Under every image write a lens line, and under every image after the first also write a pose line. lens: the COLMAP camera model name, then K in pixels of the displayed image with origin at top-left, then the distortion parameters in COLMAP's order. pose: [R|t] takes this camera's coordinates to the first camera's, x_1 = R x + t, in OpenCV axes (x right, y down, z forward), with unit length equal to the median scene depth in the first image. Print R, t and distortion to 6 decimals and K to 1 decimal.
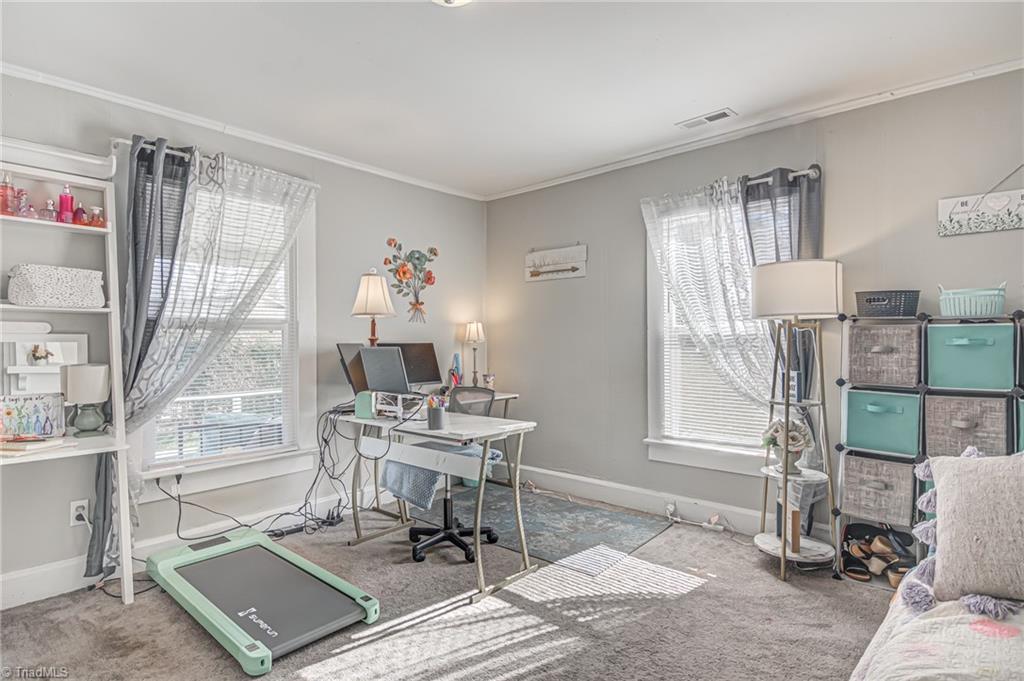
lens RADIAL K [[543.0, 0, 512.4], [0, 543.0, 338.7], [0, 0, 1]] dist [0.009258, -0.003533]
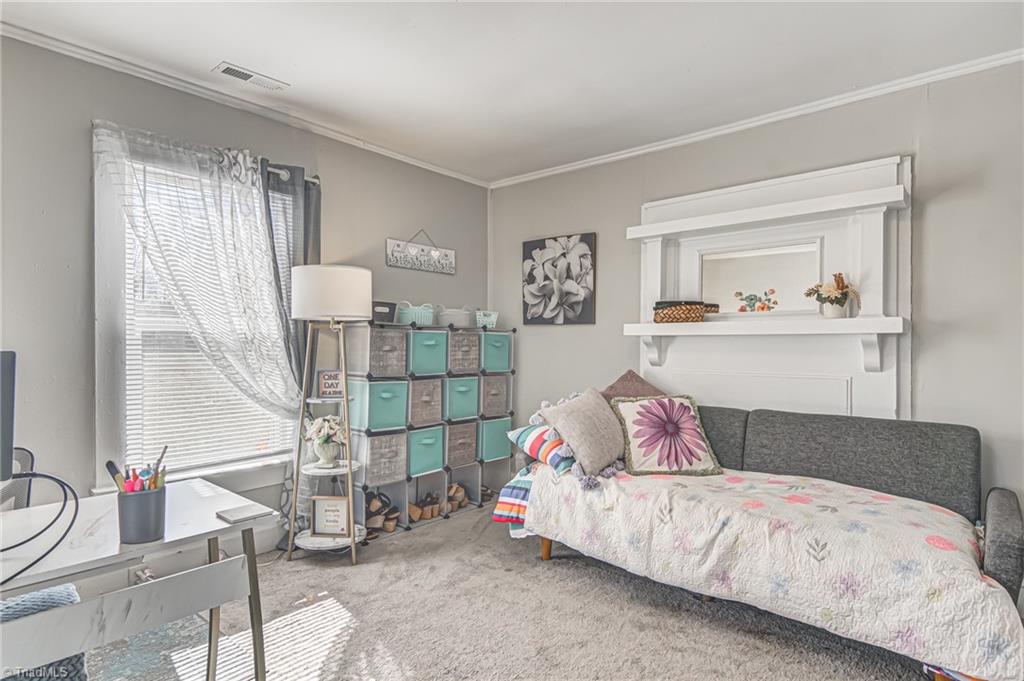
lens RADIAL K [[543.0, 0, 513.9], [0, 543.0, 346.6], [0, 0, 1]] dist [0.009258, -0.003533]
pose [[-0.028901, -0.000103, 0.999582, -0.567375], [-0.005317, 0.999986, -0.000051, 0.013496], [-0.999568, -0.005316, -0.028901, 0.705549]]
